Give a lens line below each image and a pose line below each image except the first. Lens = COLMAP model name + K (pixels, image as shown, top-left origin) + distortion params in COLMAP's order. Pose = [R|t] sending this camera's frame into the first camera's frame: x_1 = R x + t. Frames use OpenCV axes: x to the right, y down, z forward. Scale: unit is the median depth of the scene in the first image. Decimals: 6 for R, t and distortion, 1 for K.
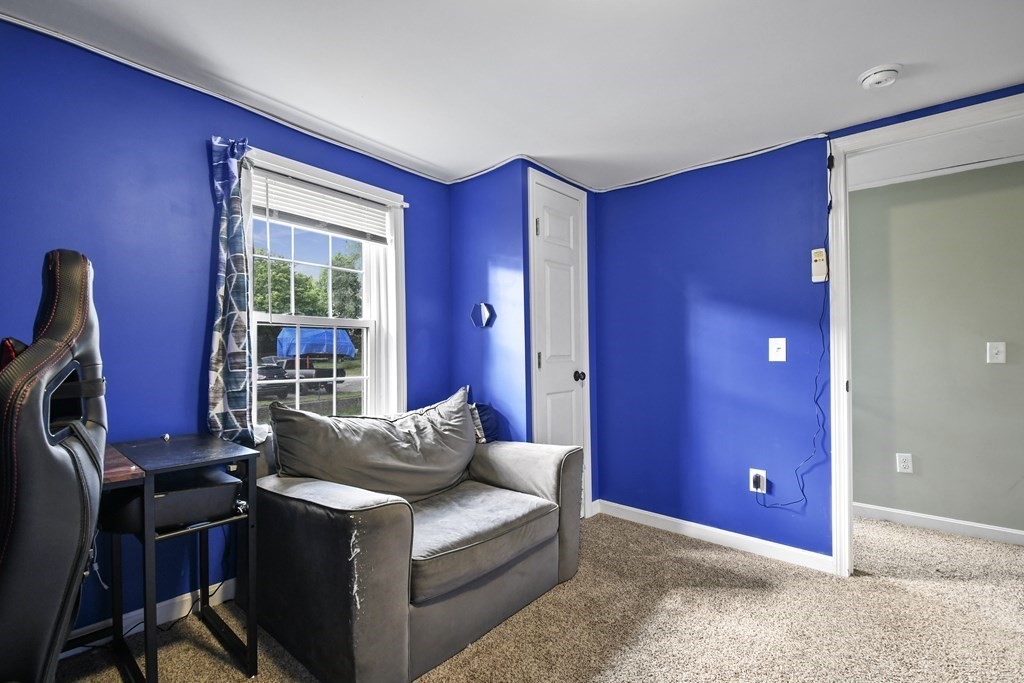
lens RADIAL K [[443.8, 0, 504.7], [0, 443.8, 346.7], [0, 0, 1]] dist [0.020003, -0.014763]
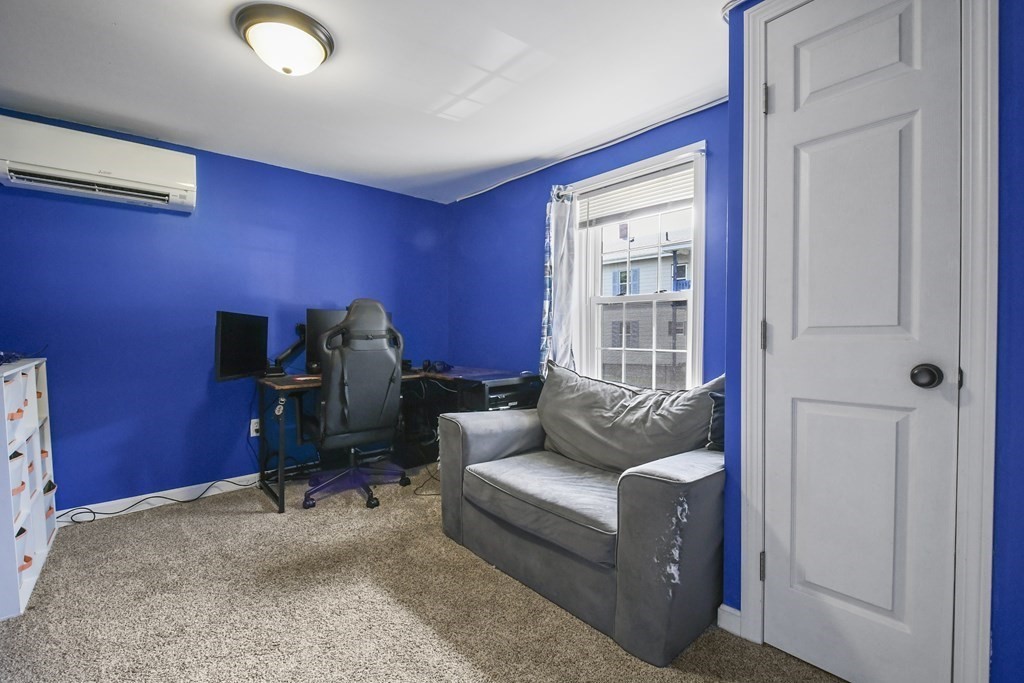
lens RADIAL K [[443.8, 0, 504.7], [0, 443.8, 346.7], [0, 0, 1]] dist [0.020003, -0.014763]
pose [[-0.153491, 0.022879, -0.987885, 0.784432], [-0.000013, 0.999732, 0.023155, 0.039584], [0.988150, 0.003567, -0.153450, 0.879824]]
